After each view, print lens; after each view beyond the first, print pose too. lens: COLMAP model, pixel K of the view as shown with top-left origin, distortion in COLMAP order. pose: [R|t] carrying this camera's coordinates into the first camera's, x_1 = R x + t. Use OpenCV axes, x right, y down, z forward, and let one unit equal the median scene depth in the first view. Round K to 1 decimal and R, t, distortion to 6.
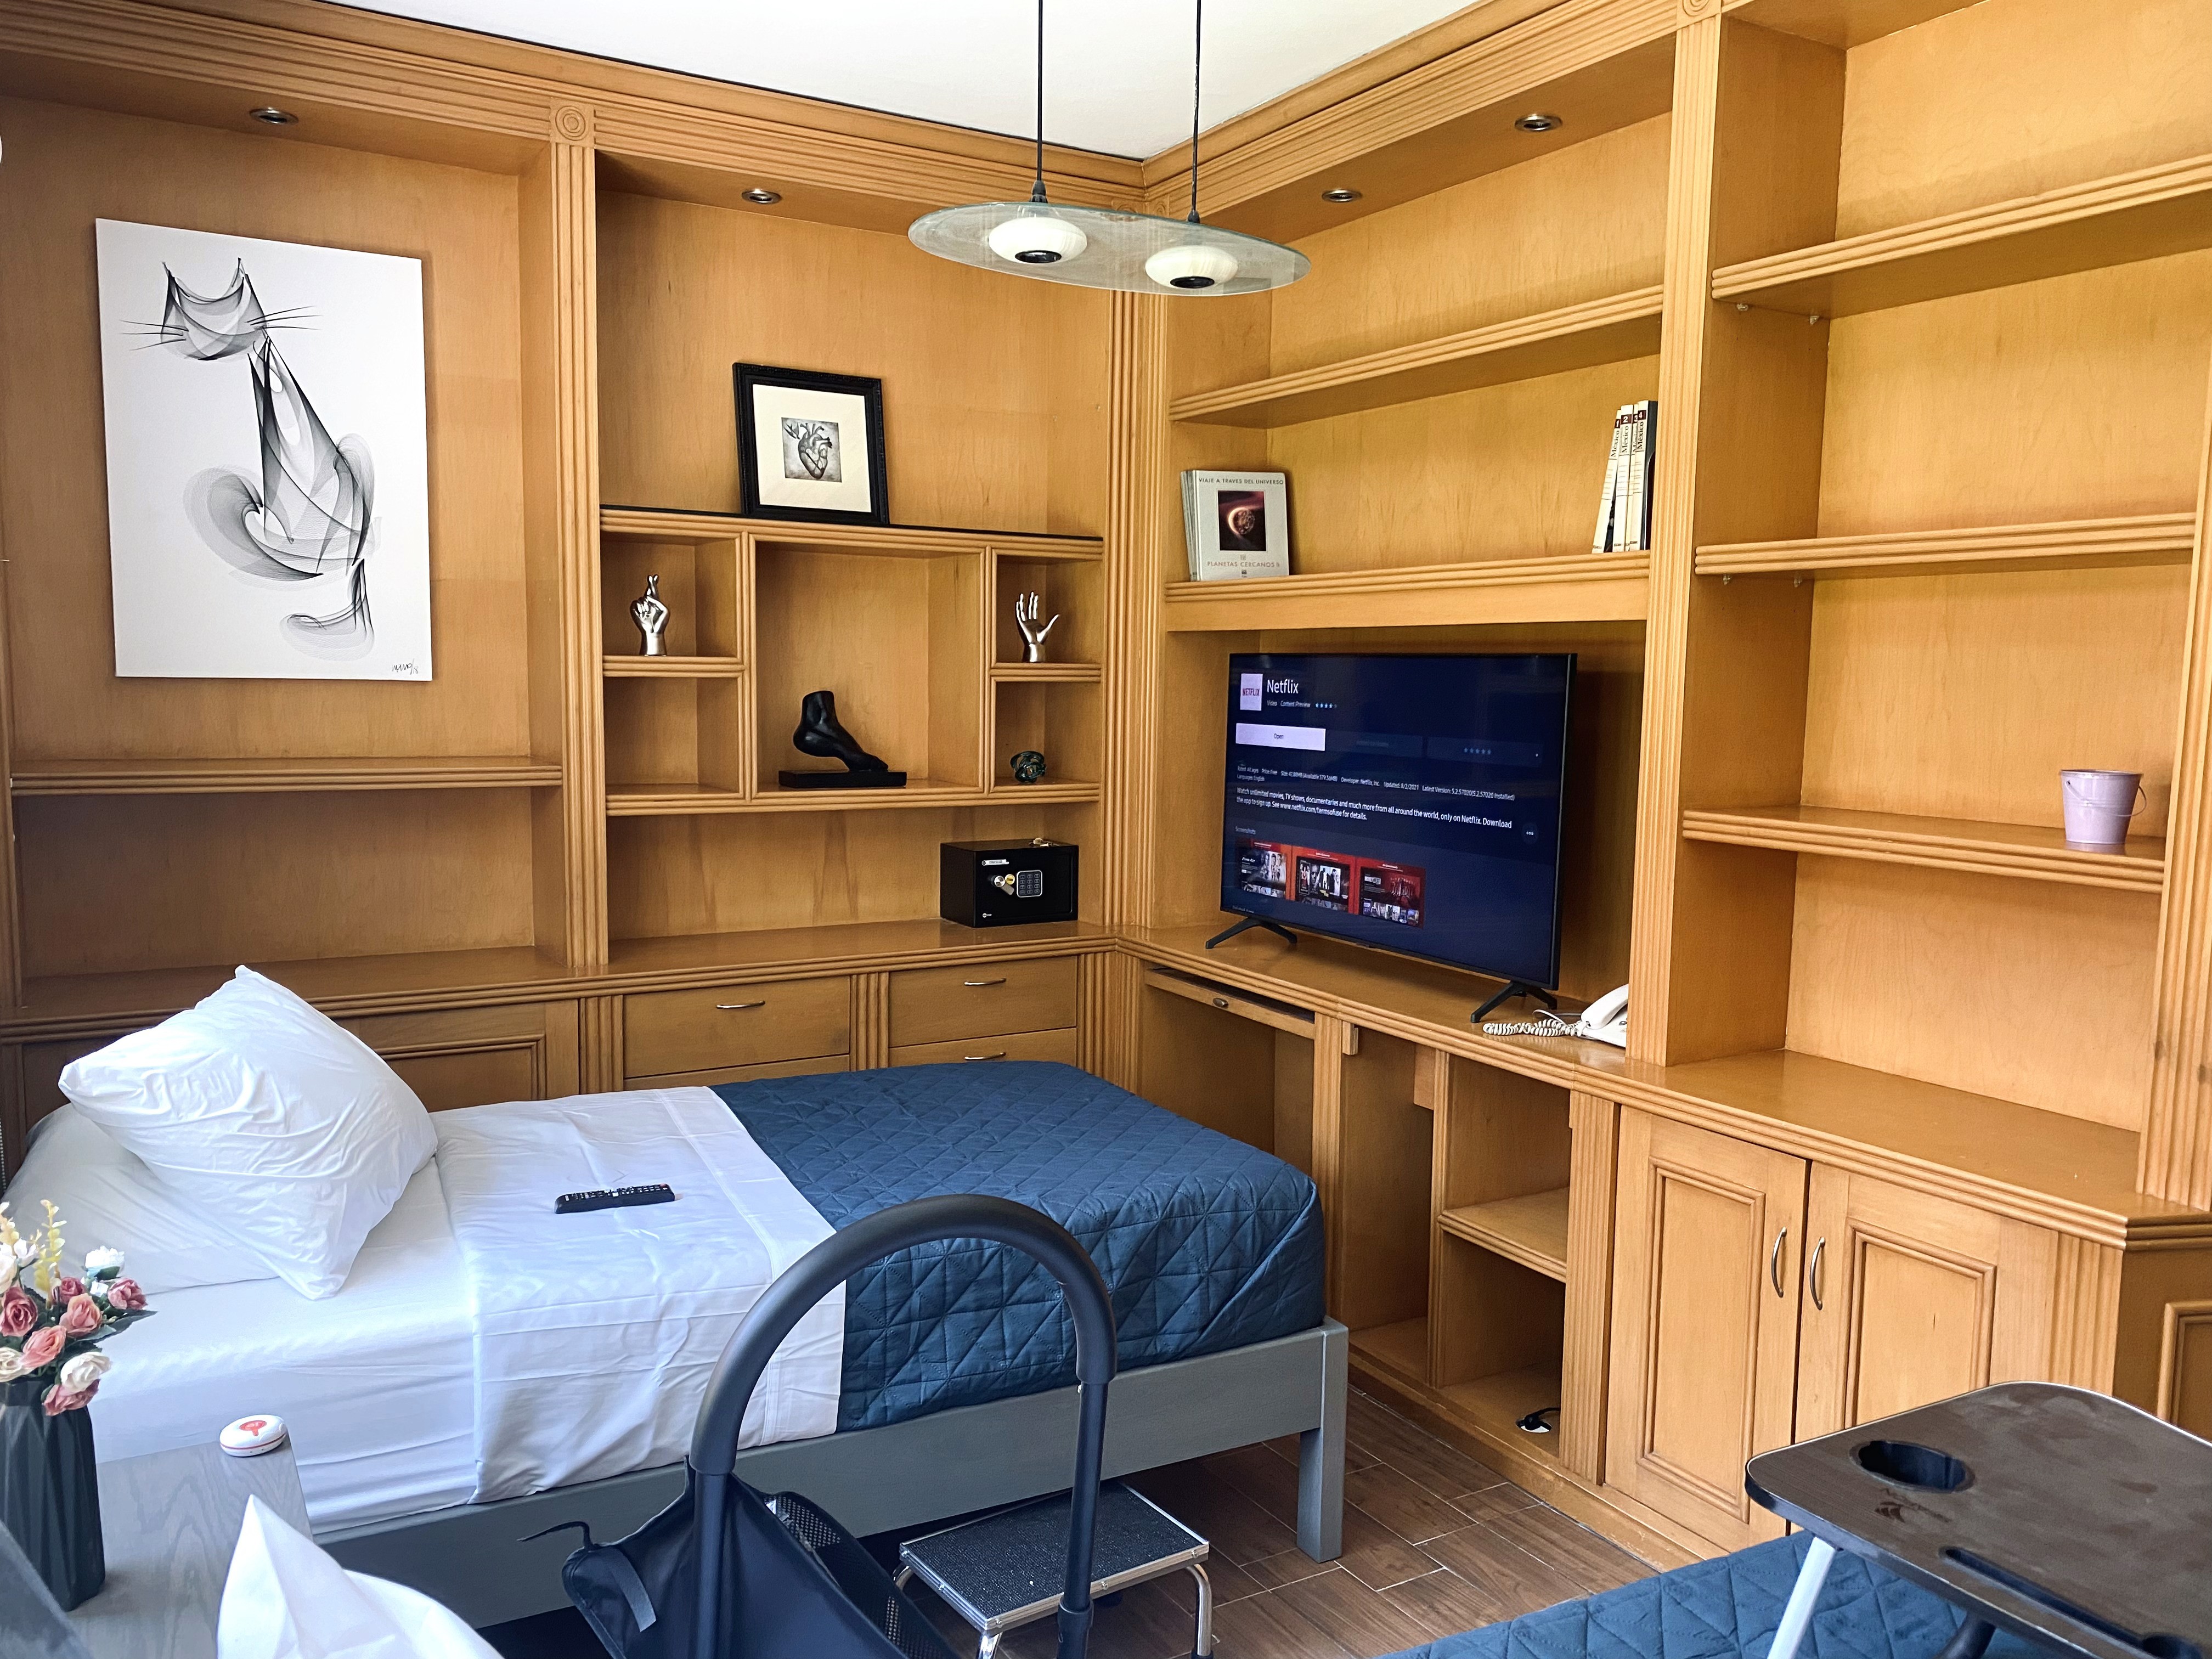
lens RADIAL K [[1683.9, 0, 1094.4], [0, 1683.9, 838.2], [0, 0, 1]] dist [0.004583, -0.008661]
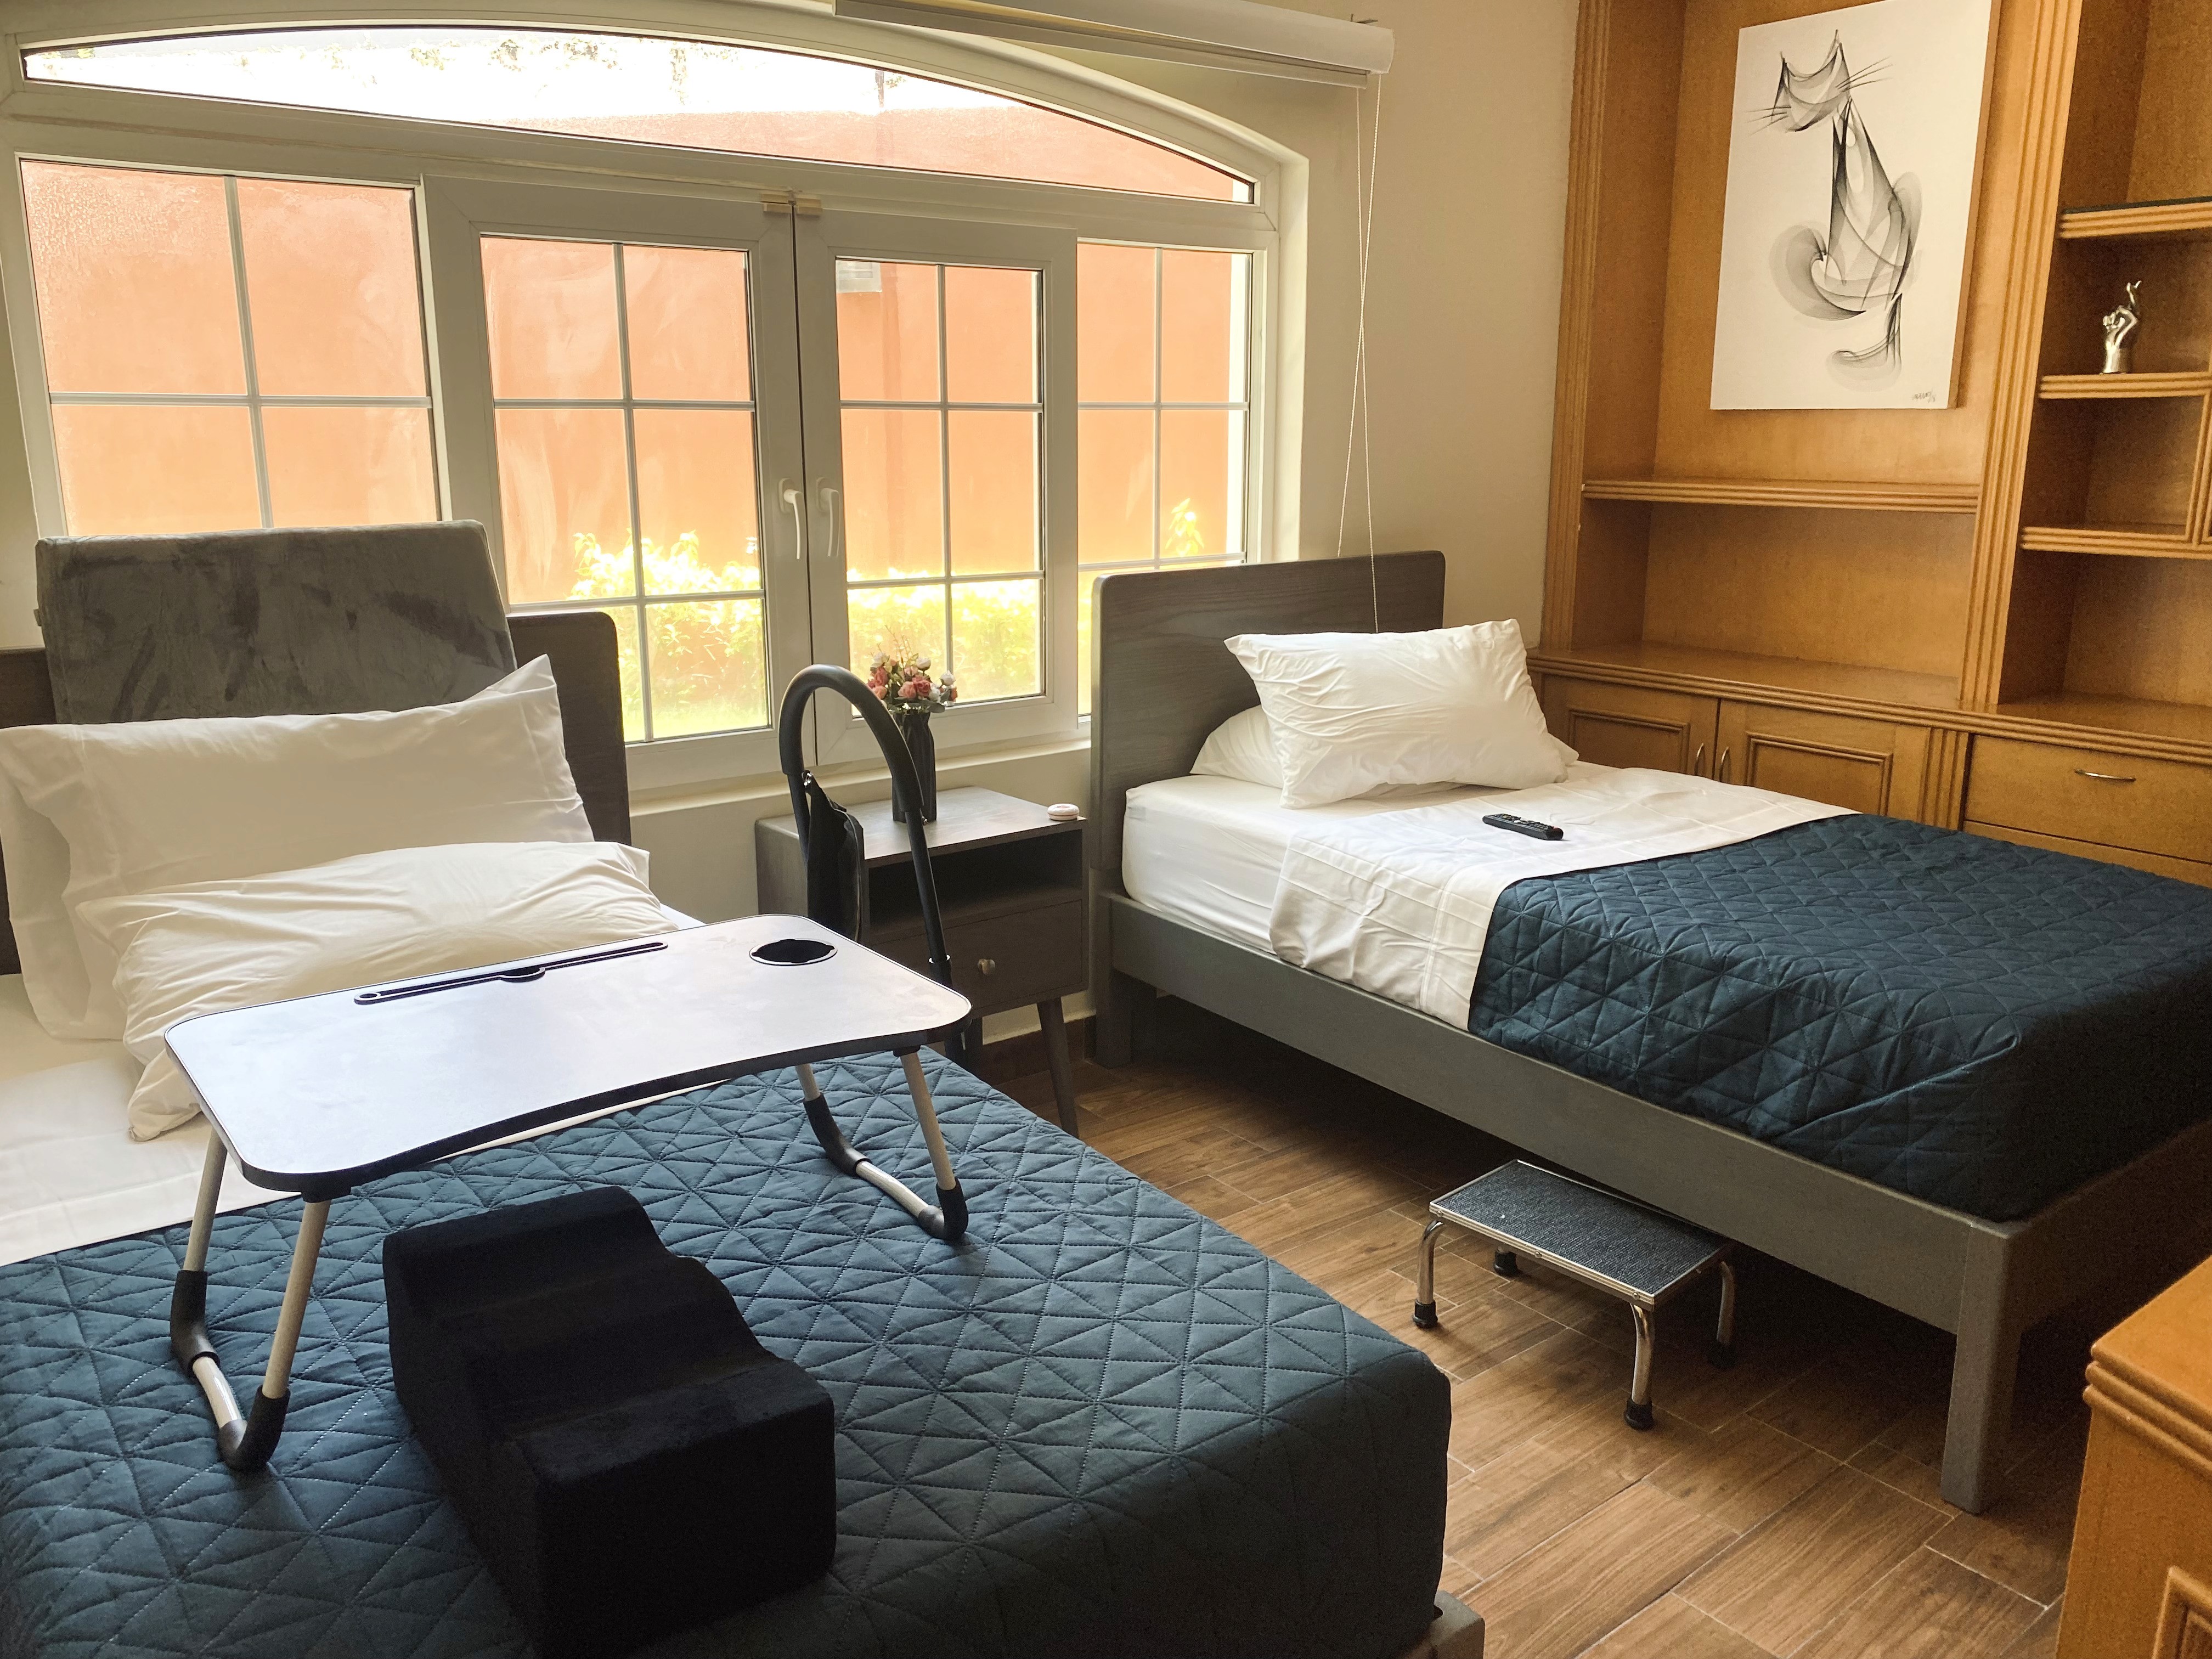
lens RADIAL K [[1683.9, 0, 1093.0], [0, 1683.9, 828.5], [0, 0, 1]] dist [0.004583, -0.008661]
pose [[0.123409, 0.216555, -0.968439, 0.656427], [-0.091595, 0.974219, 0.206176, -0.008197], [0.988120, 0.063260, 0.140063, 0.386152]]
